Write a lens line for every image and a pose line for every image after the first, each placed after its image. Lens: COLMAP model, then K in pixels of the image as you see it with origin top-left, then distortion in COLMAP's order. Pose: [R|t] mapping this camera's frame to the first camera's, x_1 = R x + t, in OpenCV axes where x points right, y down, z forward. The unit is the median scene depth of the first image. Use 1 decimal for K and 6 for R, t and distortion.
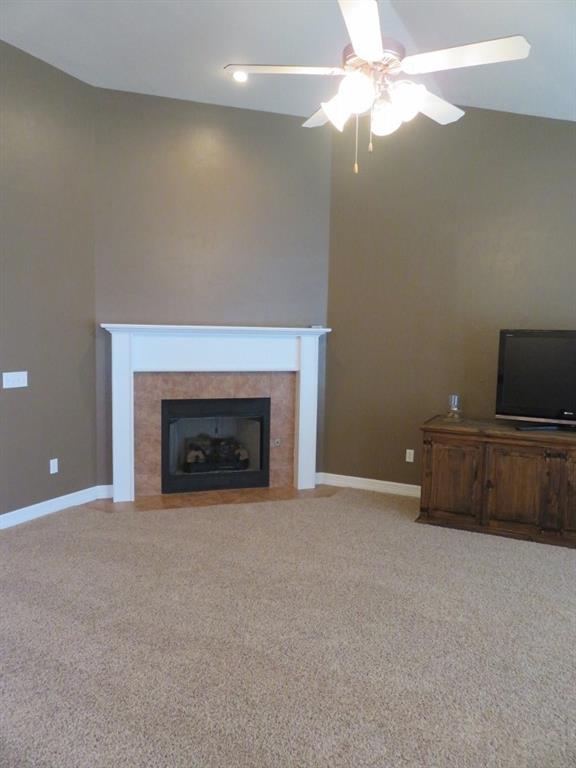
lens RADIAL K [[573.0, 0, 243.7], [0, 573.0, 386.4], [0, 0, 1]] dist [-0.005742, 0.000834]
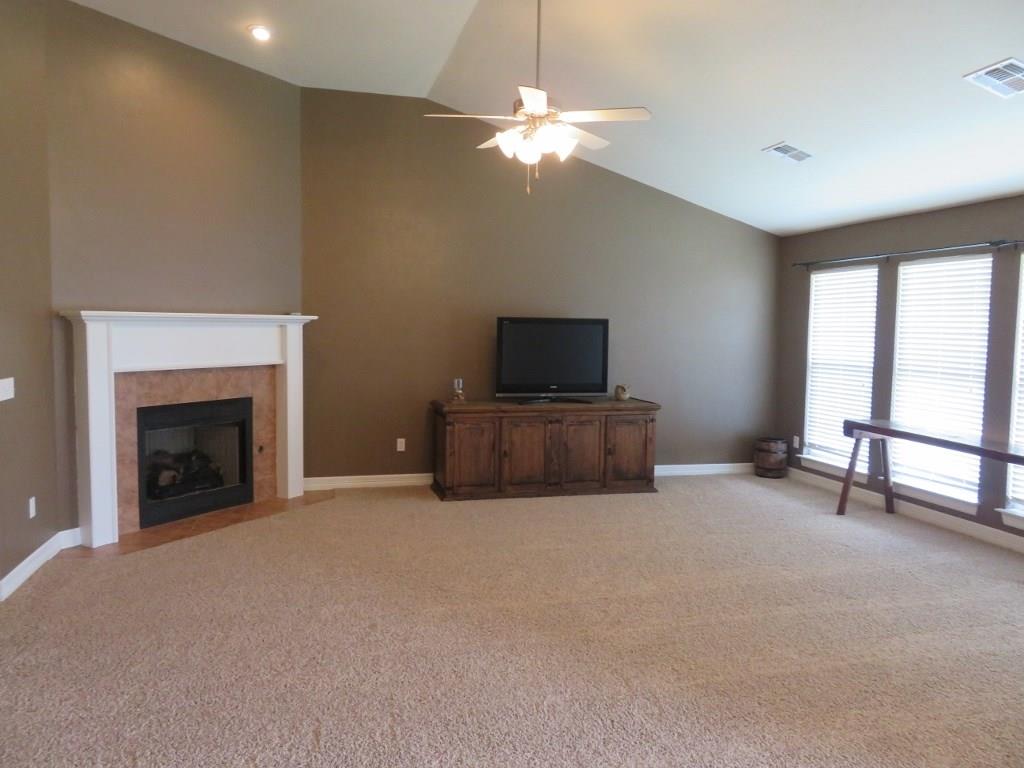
lens RADIAL K [[764.0, 0, 512.0], [0, 764.0, 384.0], [0, 0, 1]] dist [-0.005742, 0.000834]
pose [[0.744089, -0.061150, 0.665276, -0.449460], [0.063244, 0.997778, 0.020975, 0.001374], [-0.665080, 0.026467, 0.746303, -0.112201]]
